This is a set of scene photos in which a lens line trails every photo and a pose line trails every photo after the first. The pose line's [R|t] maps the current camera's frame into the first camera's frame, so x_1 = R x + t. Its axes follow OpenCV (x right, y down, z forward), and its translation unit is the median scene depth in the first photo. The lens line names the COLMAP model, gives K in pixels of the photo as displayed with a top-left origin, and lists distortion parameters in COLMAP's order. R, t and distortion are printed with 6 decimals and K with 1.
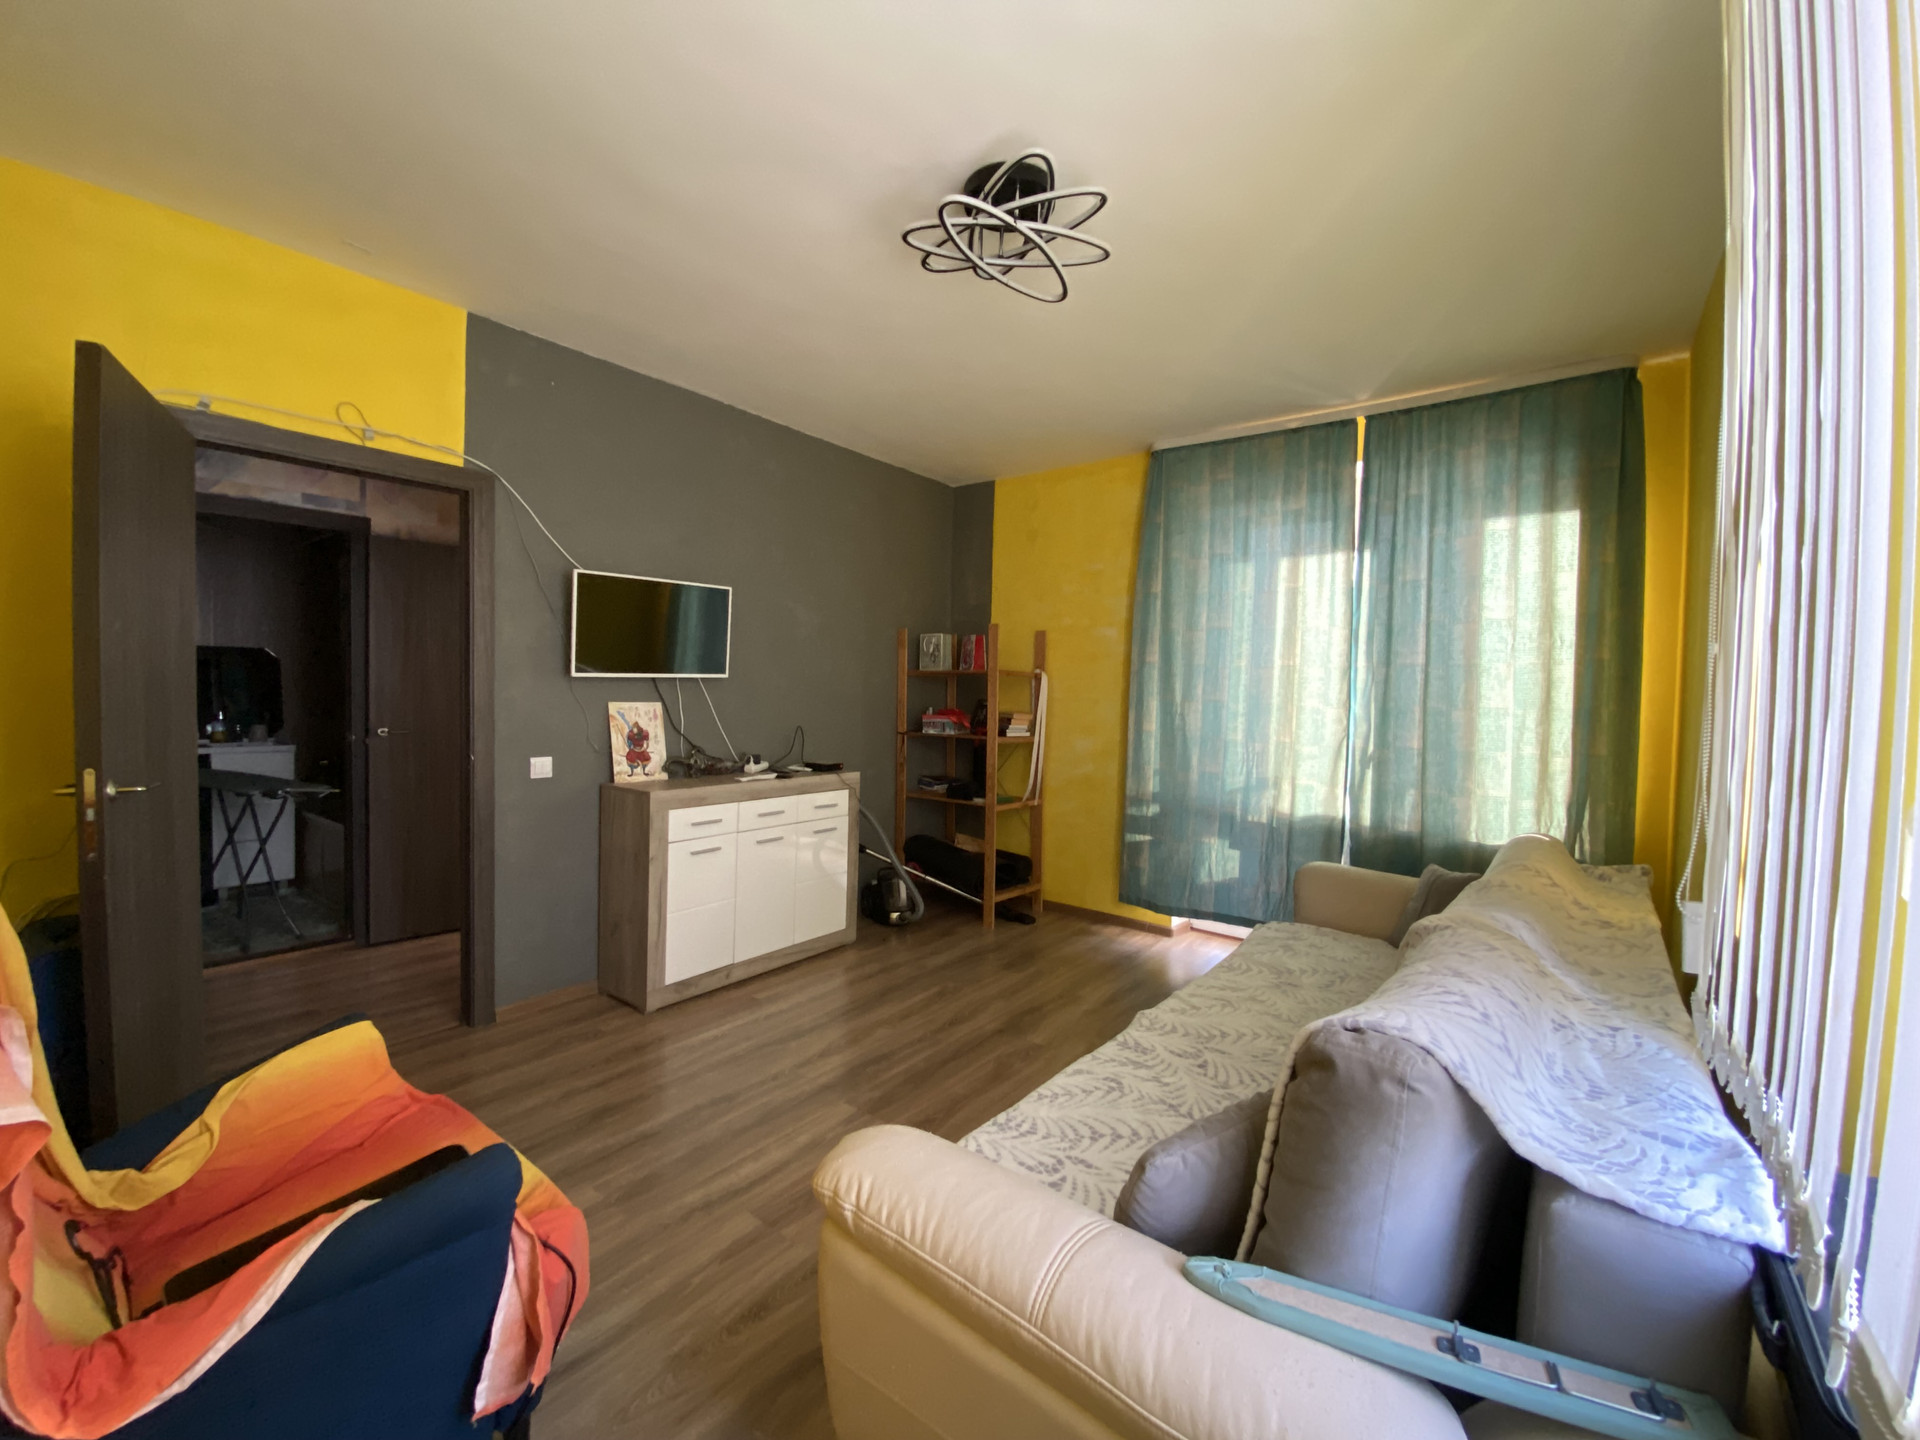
lens RADIAL K [[783.1, 0, 952.9], [0, 783.1, 716.9], [0, 0, 1]] dist [-0.001565, -0.000115]
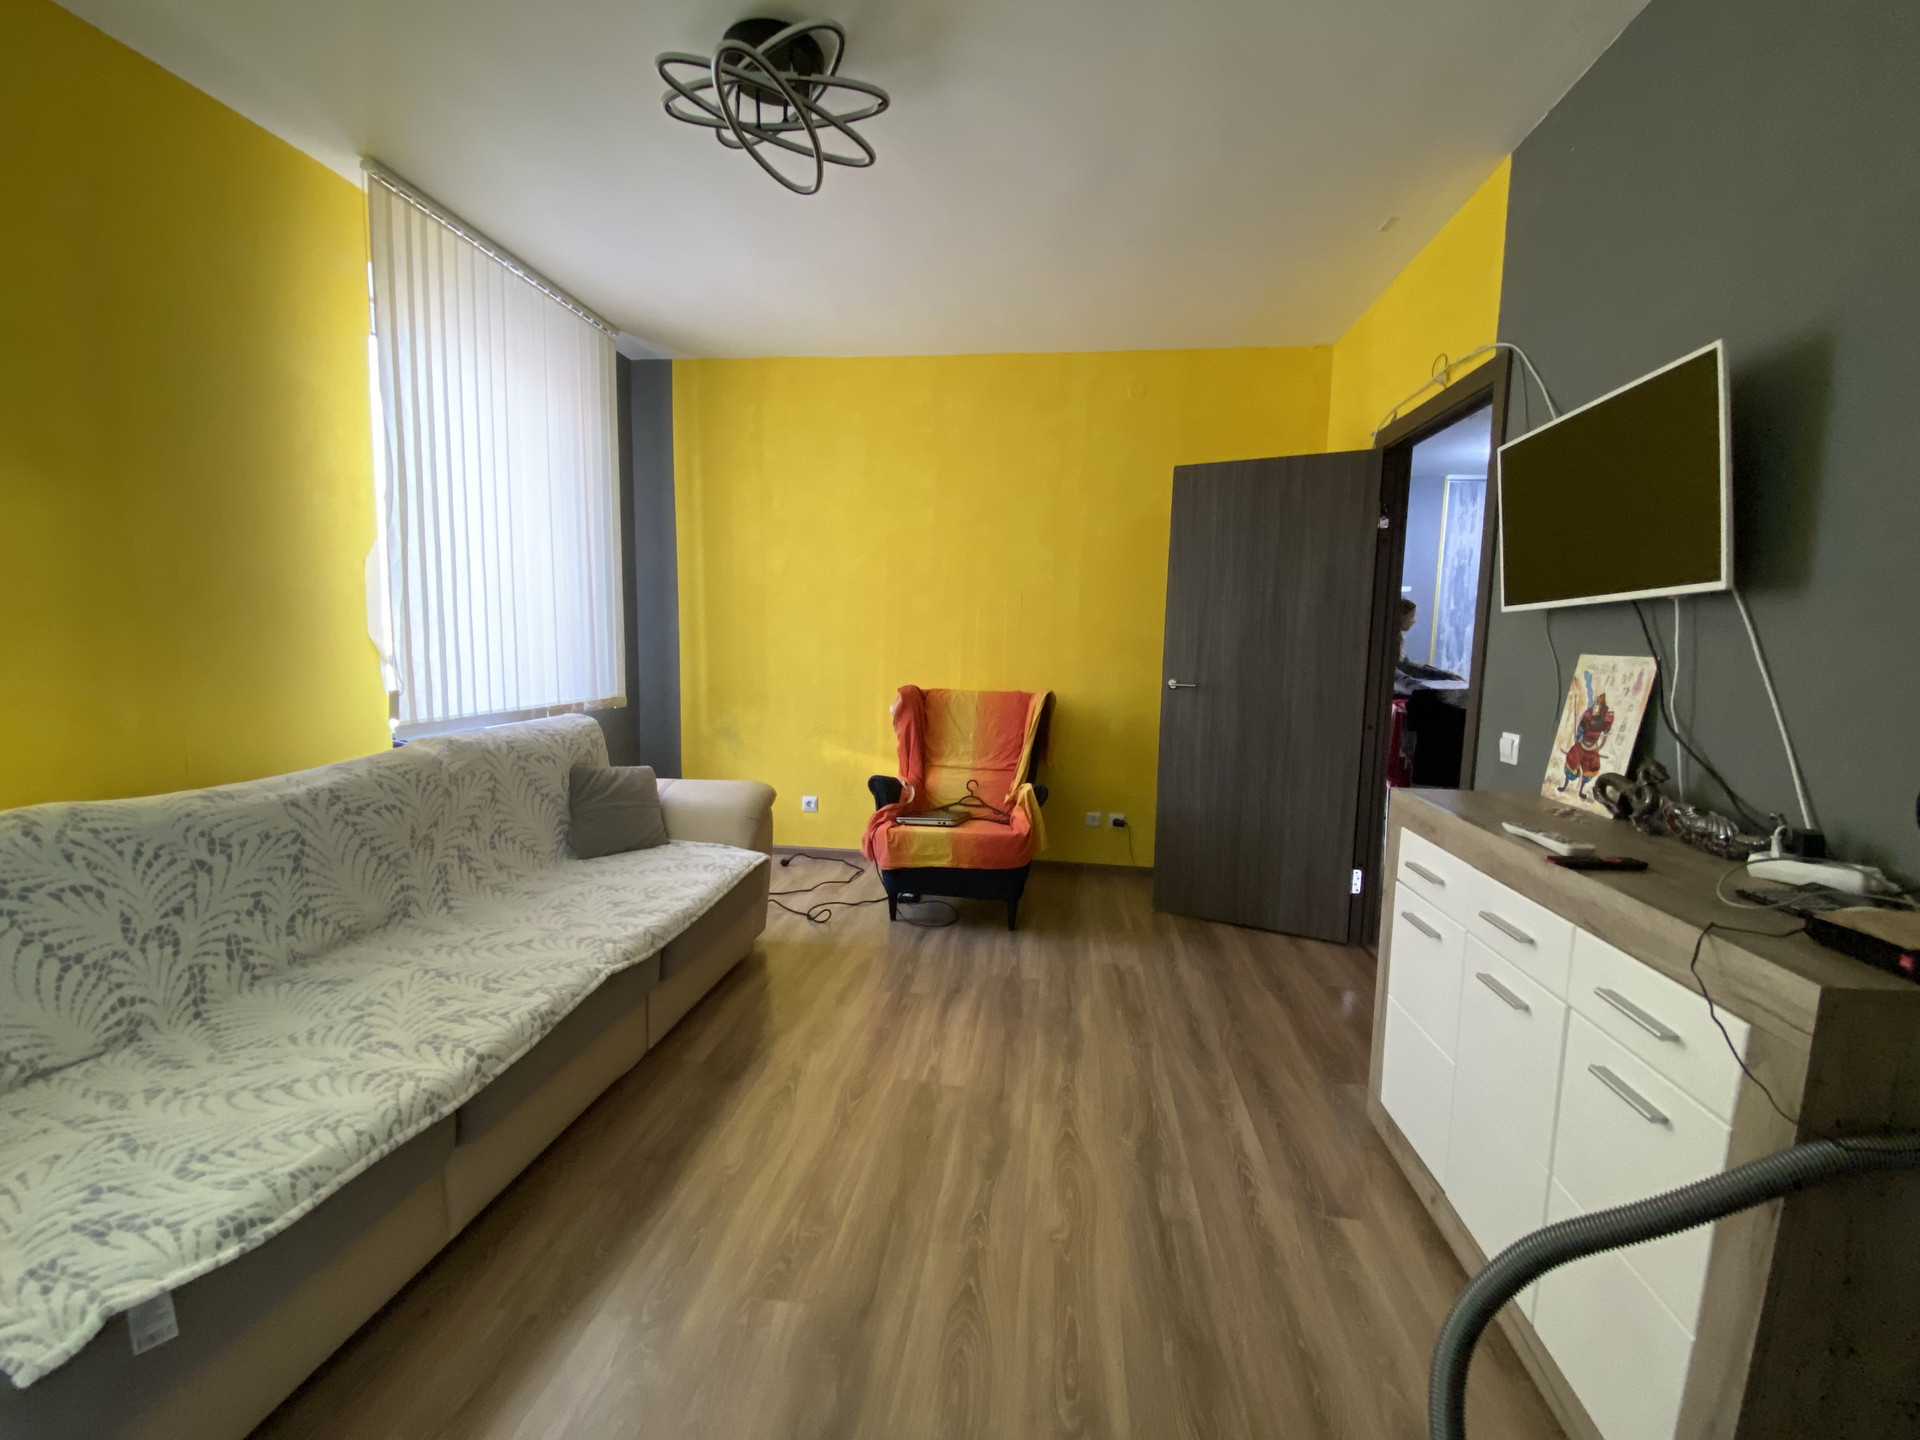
lens RADIAL K [[783.1, 0, 951.9], [0, 783.1, 714.8], [0, 0, 1]] dist [-0.001565, -0.000115]
pose [[-0.867349, 0.013282, -0.497523, 0.221691], [-0.053300, 0.991416, 0.119386, -0.018354], [0.494838, 0.130067, -0.859196, 1.238280]]
